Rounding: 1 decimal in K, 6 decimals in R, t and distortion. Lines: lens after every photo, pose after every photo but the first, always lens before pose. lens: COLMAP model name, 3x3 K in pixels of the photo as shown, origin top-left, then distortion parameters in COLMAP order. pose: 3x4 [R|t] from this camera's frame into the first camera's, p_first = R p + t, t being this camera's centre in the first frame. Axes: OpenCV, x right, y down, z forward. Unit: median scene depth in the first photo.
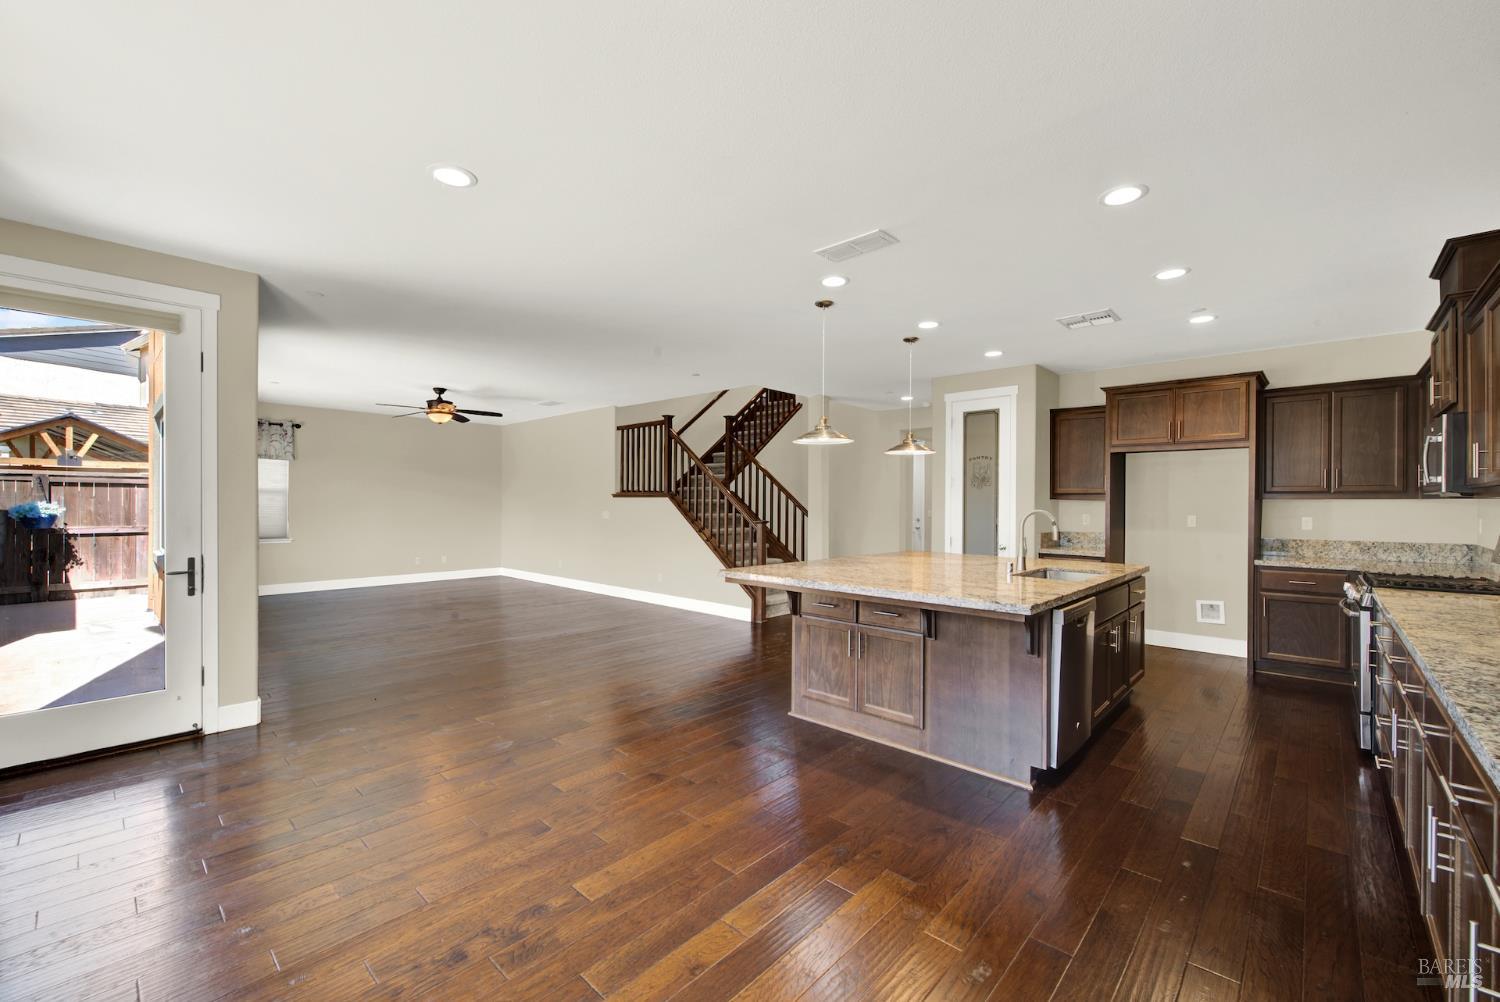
lens RADIAL K [[606.7, 0, 749.1], [0, 606.7, 503.9], [0, 0, 1]] dist [0.000629, -0.001610]
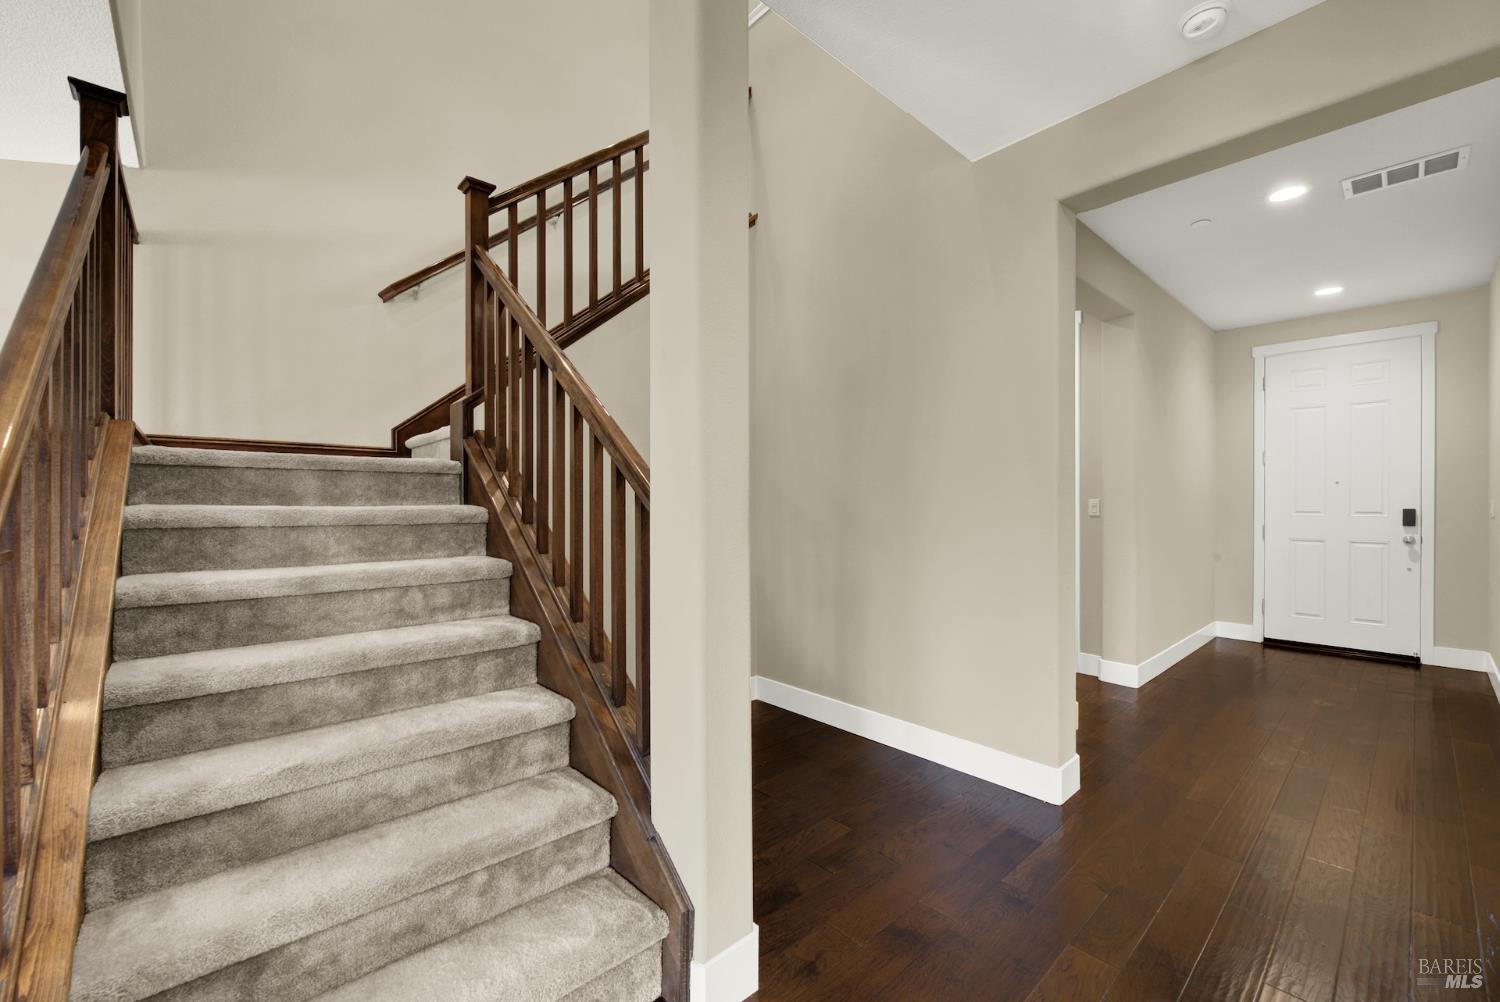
lens RADIAL K [[606.7, 0, 755.9], [0, 606.7, 503.0], [0, 0, 1]] dist [0.000629, -0.001610]
pose [[0.996389, -0.004934, -0.084758, 0.160595], [0.004383, 0.999968, -0.006690, 0.019450], [0.084789, 0.006295, 0.996379, 0.864278]]
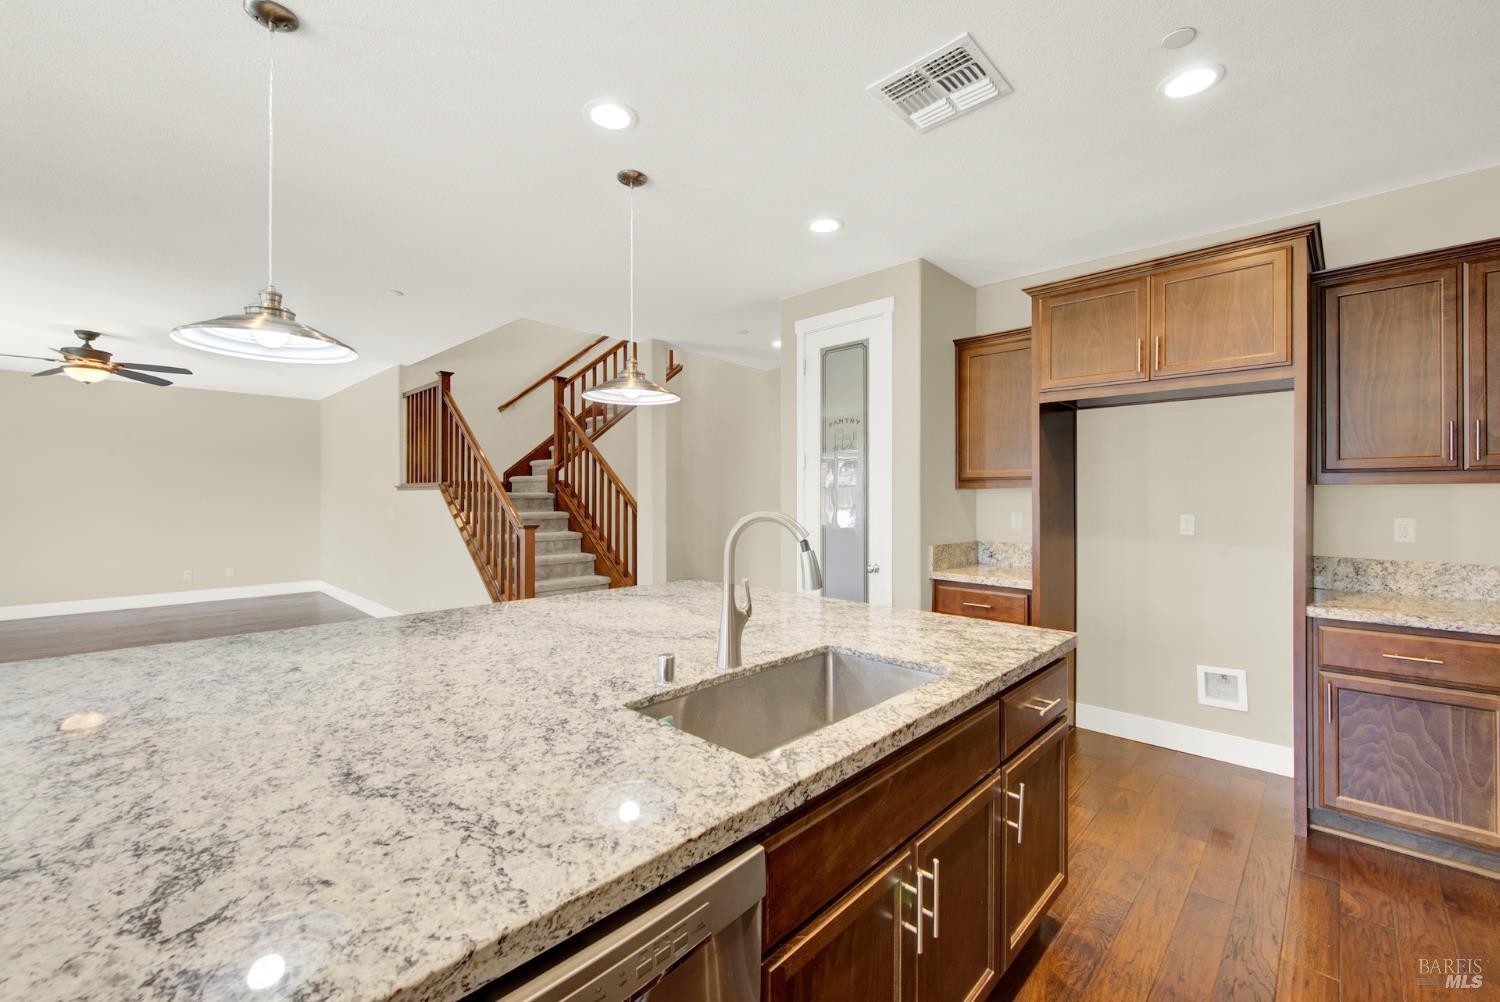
lens RADIAL K [[606.7, 0, 757.9], [0, 606.7, 496.6], [0, 0, 1]] dist [0.000629, -0.001610]
pose [[0.999872, -0.004586, -0.015347, 0.264198], [0.004507, 0.999976, -0.005178, 0.002721], [0.015370, 0.005109, 0.999869, 0.334473]]
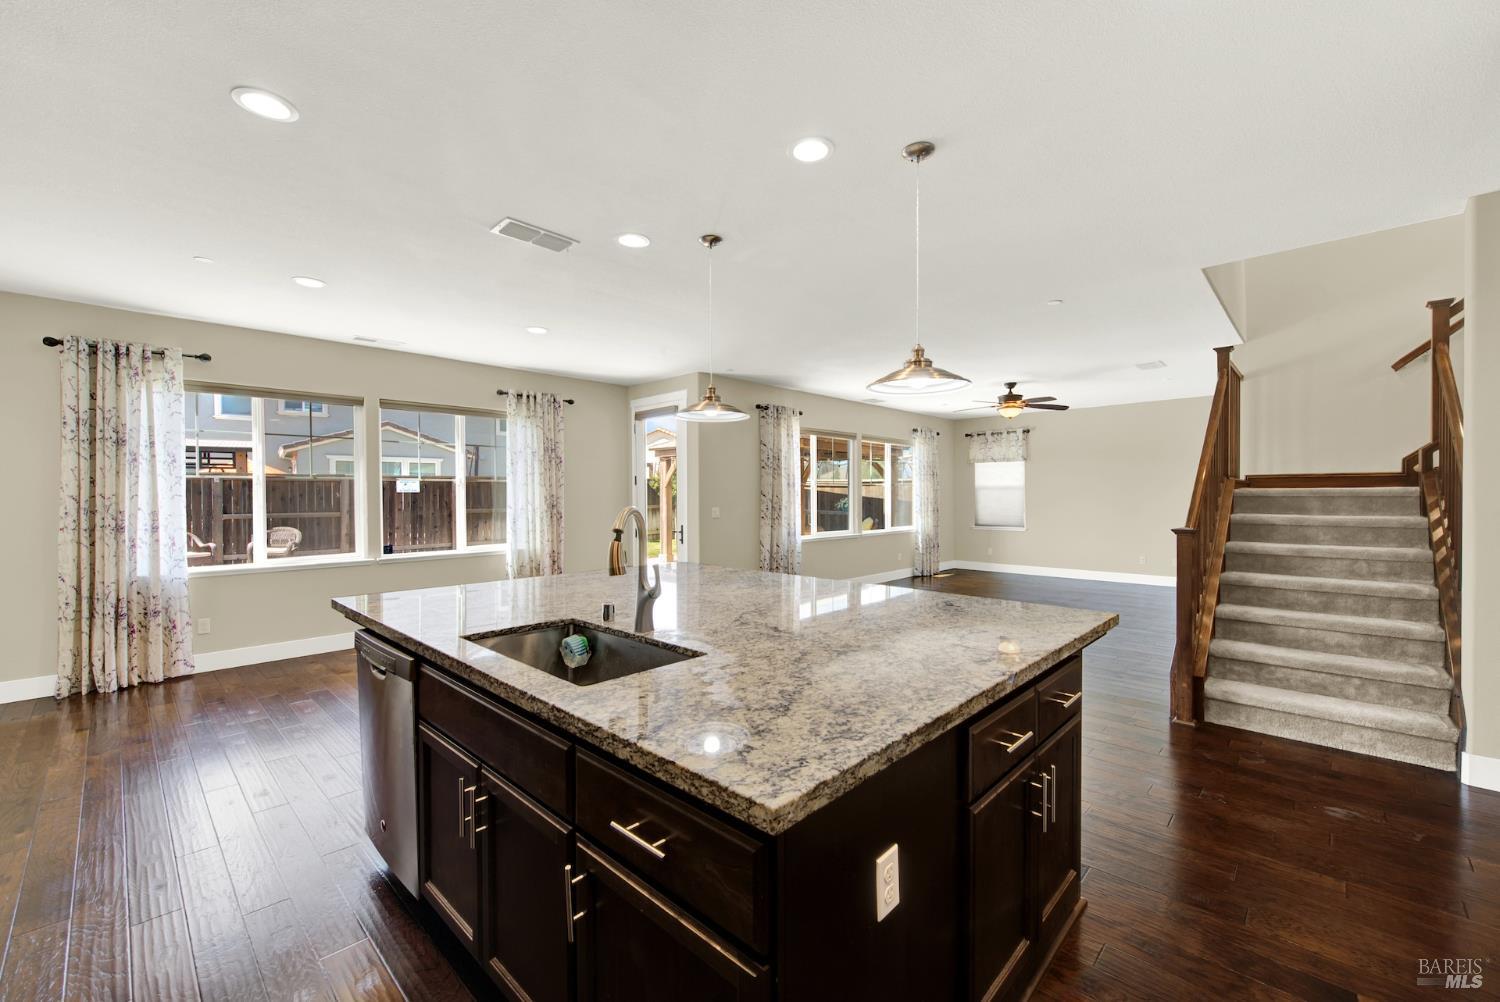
lens RADIAL K [[606.7, 0, 760.7], [0, 606.7, 501.5], [0, 0, 1]] dist [0.000629, -0.001610]
pose [[-0.009438, 0.005194, -0.999942, 0.518174], [-0.003381, 0.999981, 0.005226, 0.003161], [0.999950, 0.003430, -0.009420, 0.605882]]
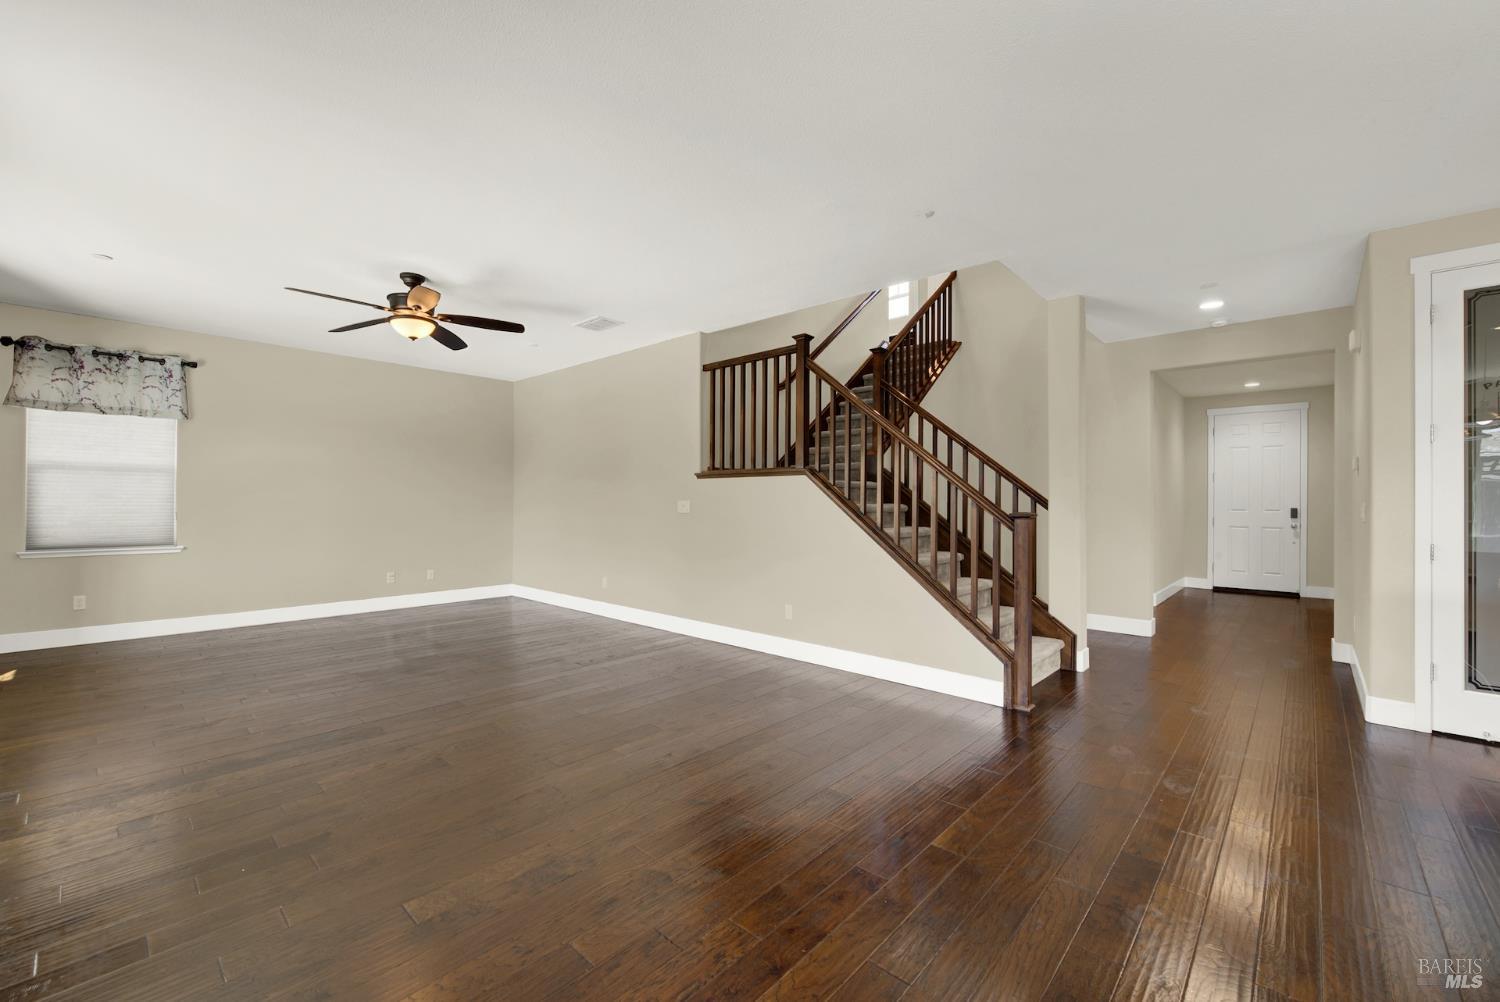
lens RADIAL K [[606.7, 0, 752.5], [0, 606.7, 500.8], [0, 0, 1]] dist [0.000629, -0.001610]
pose [[0.999991, 0.000342, 0.004237, -0.203934], [-0.000303, 0.999957, -0.009233, 0.021383], [-0.004240, 0.009232, 0.999948, 0.452851]]
